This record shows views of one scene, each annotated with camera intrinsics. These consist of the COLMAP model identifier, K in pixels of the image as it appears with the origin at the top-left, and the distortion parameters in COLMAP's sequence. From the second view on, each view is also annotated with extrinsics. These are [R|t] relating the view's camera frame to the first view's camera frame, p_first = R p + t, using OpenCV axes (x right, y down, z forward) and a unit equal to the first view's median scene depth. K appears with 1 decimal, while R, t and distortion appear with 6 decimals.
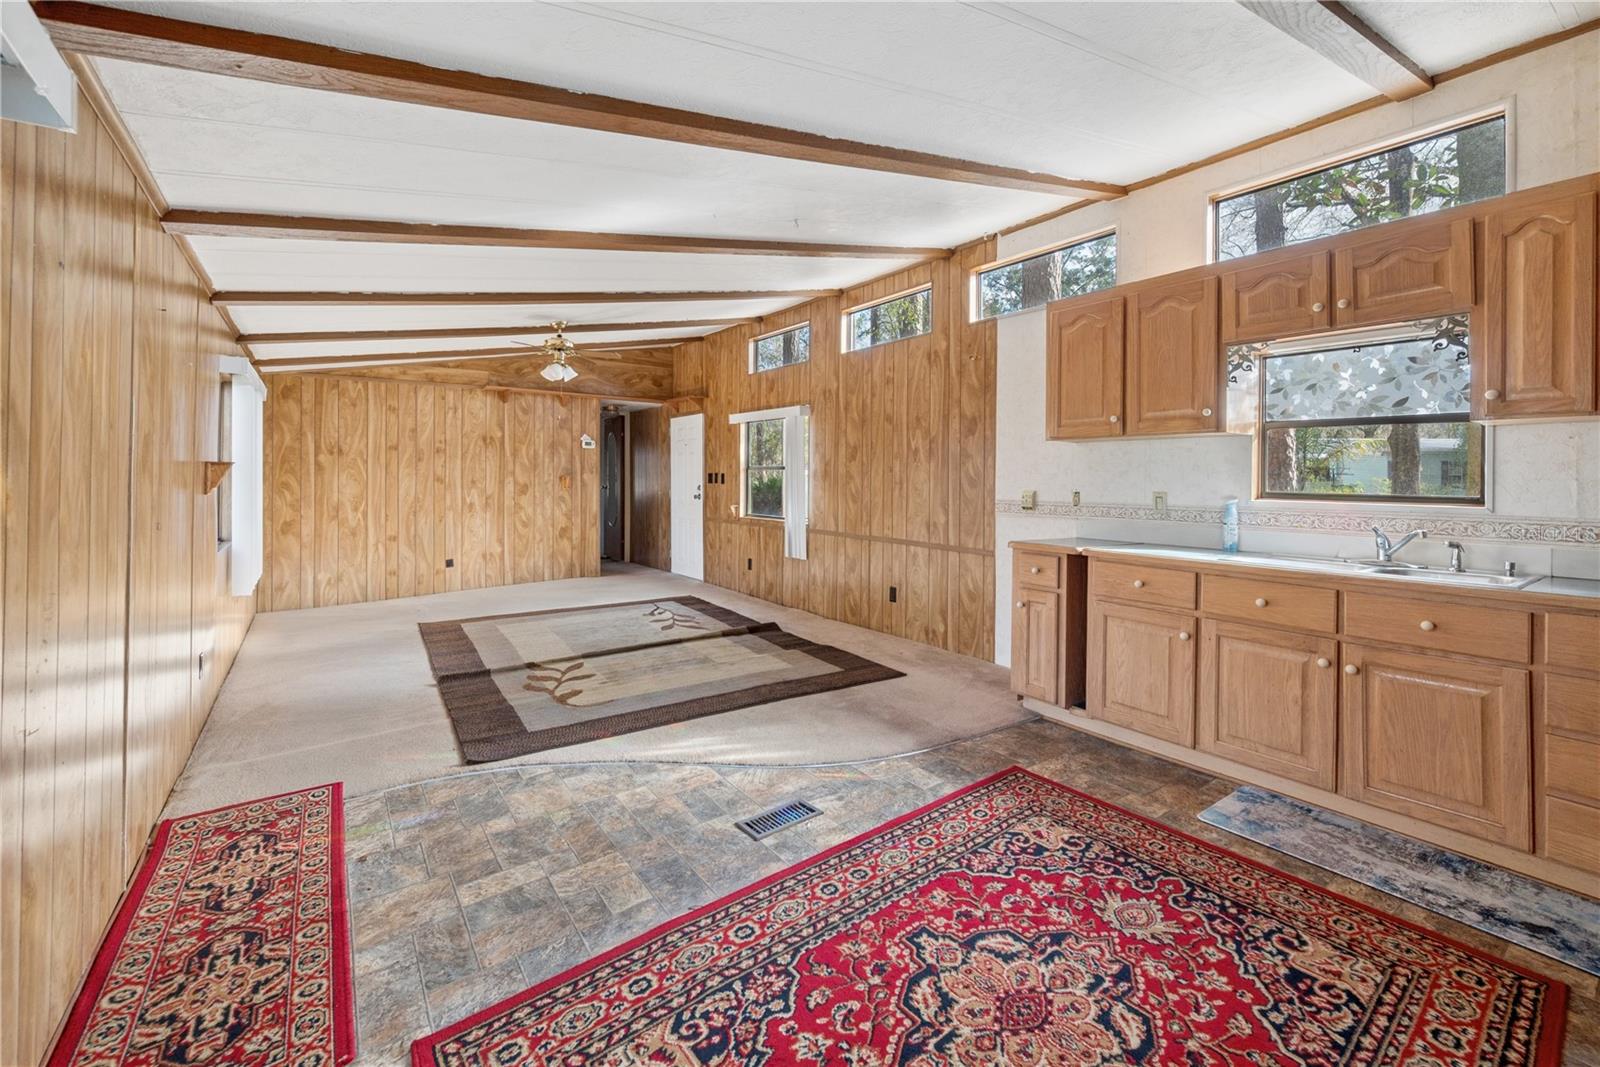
lens RADIAL K [[652.6, 0, 798.4], [0, 652.6, 476.4], [0, 0, 1]] dist [-0.000963, -0.000283]
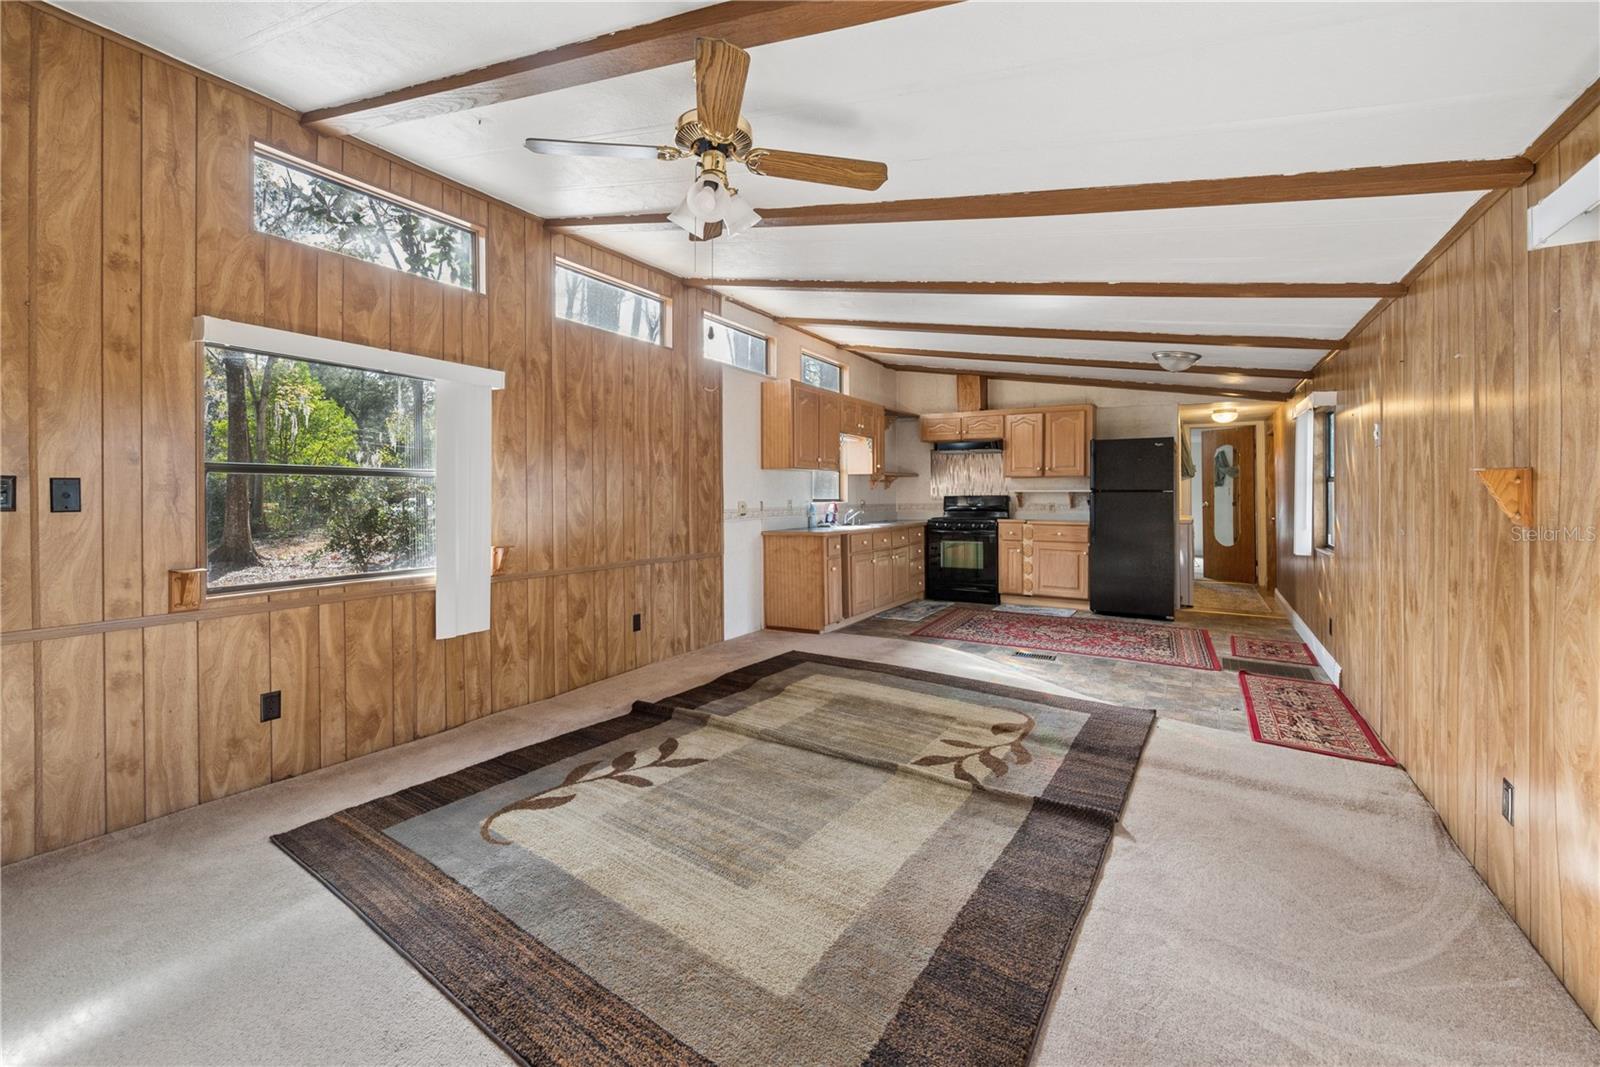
lens RADIAL K [[649.9, 0, 785.1], [0, 649.9, 491.9], [0, 0, 1]] dist [0.000792, -0.000269]
pose [[-0.369415, -0.002661, 0.929261, -1.981138], [-0.003899, 0.999992, 0.001313, -0.000068], [-0.929256, -0.003138, -0.369422, 2.989698]]
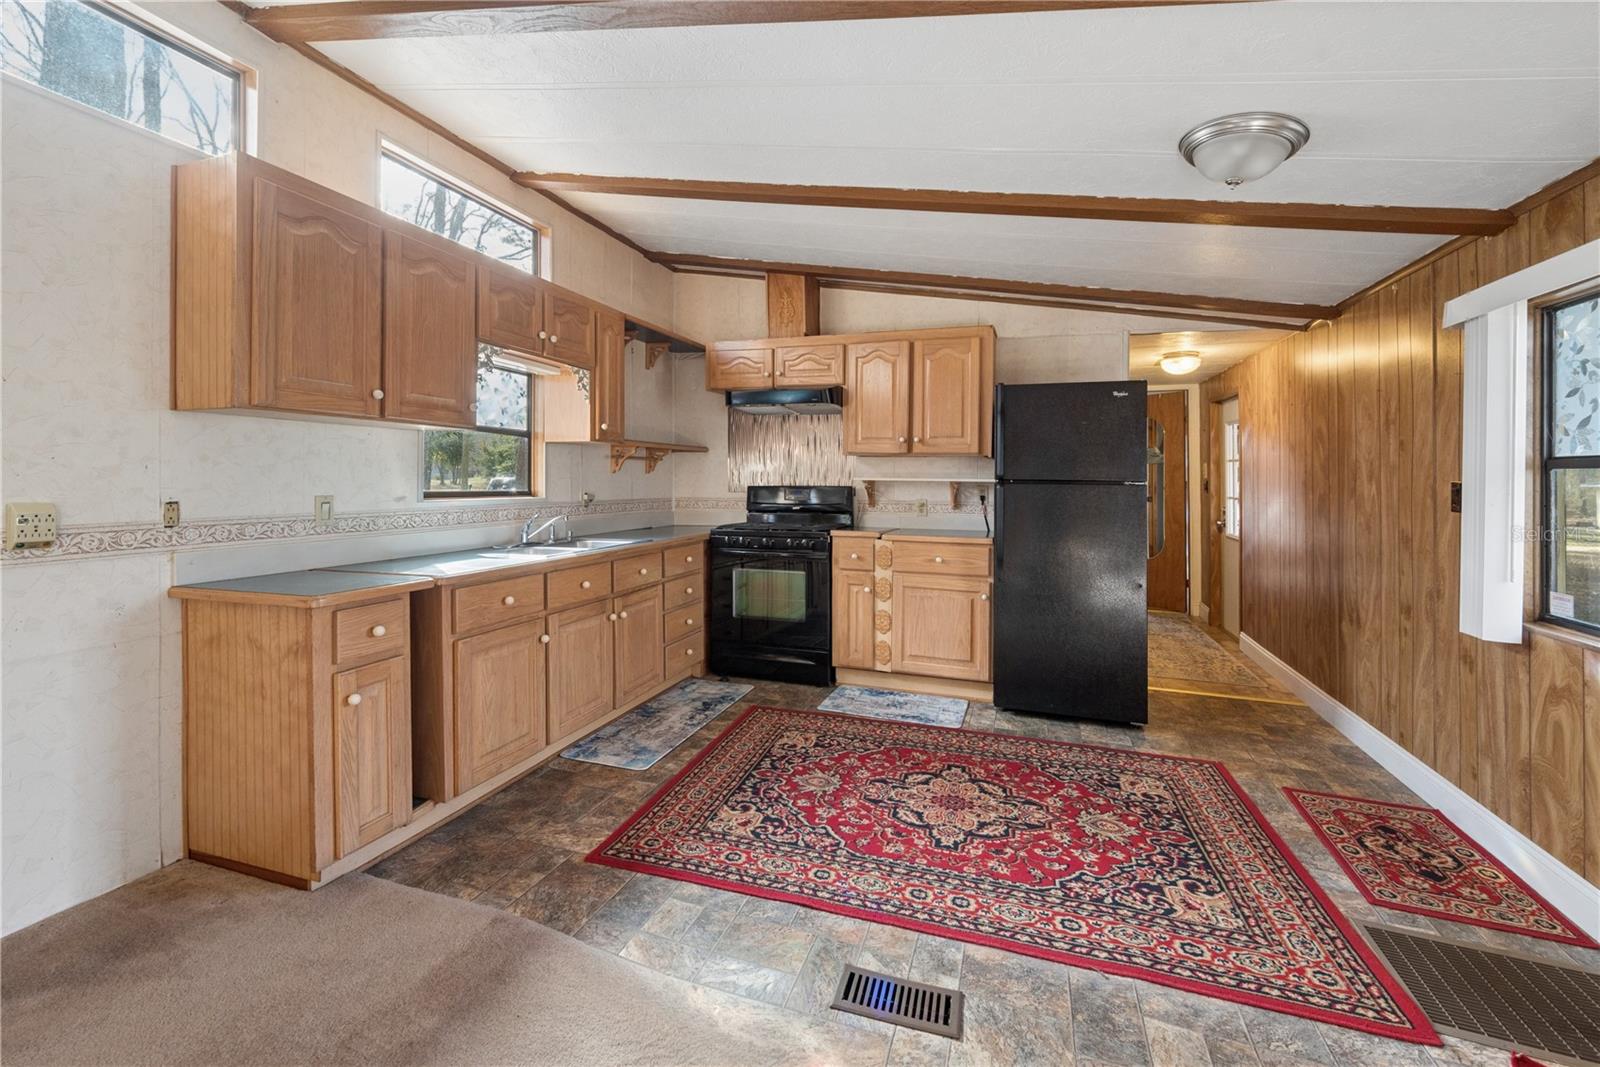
lens RADIAL K [[652.6, 0, 798.4], [0, 652.6, 476.4], [0, 0, 1]] dist [-0.000963, -0.000283]
pose [[-0.569028, -0.007723, 0.822282, -0.613261], [-0.014893, 0.999889, -0.000915, -0.008425], [-0.822183, -0.012767, -0.569079, 1.752381]]
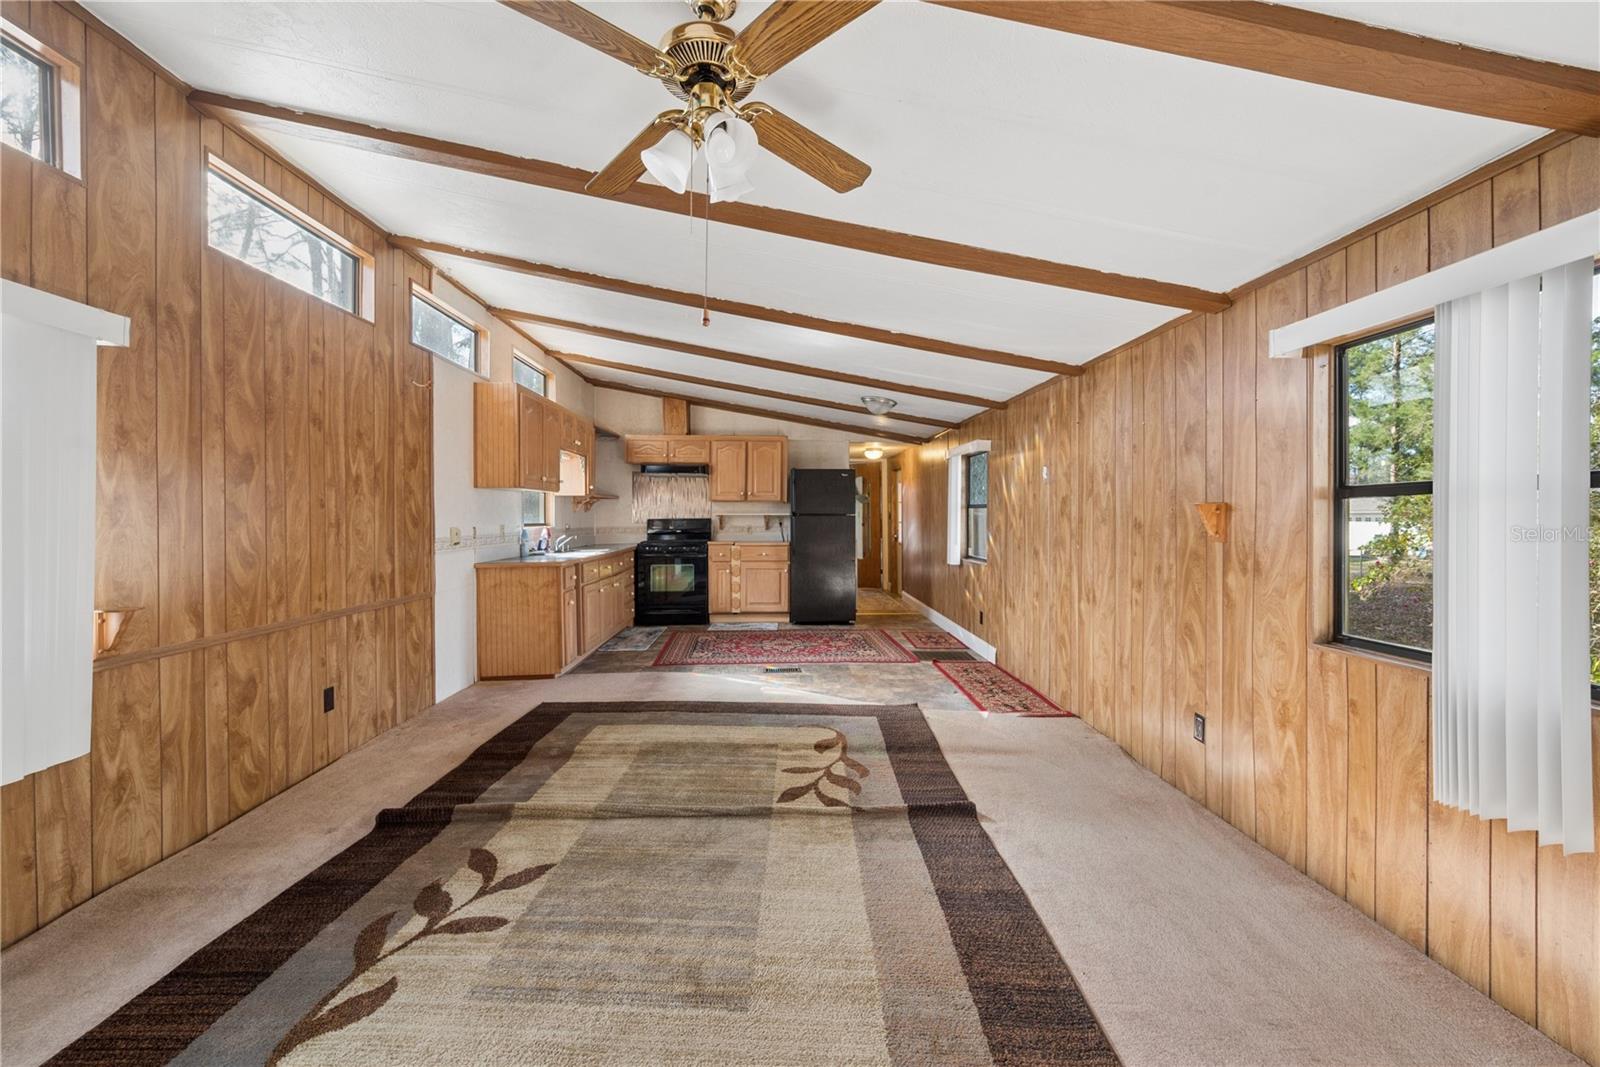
lens RADIAL K [[638.0, 0, 793.4], [0, 638.0, 514.0], [0, 0, 1]] dist [-0.000835, -0.000518]
pose [[-0.825629, -0.004427, 0.564195, -1.523662], [-0.005673, 0.999984, -0.000456, -0.007614], [-0.564184, -0.003577, -0.825641, 3.300835]]
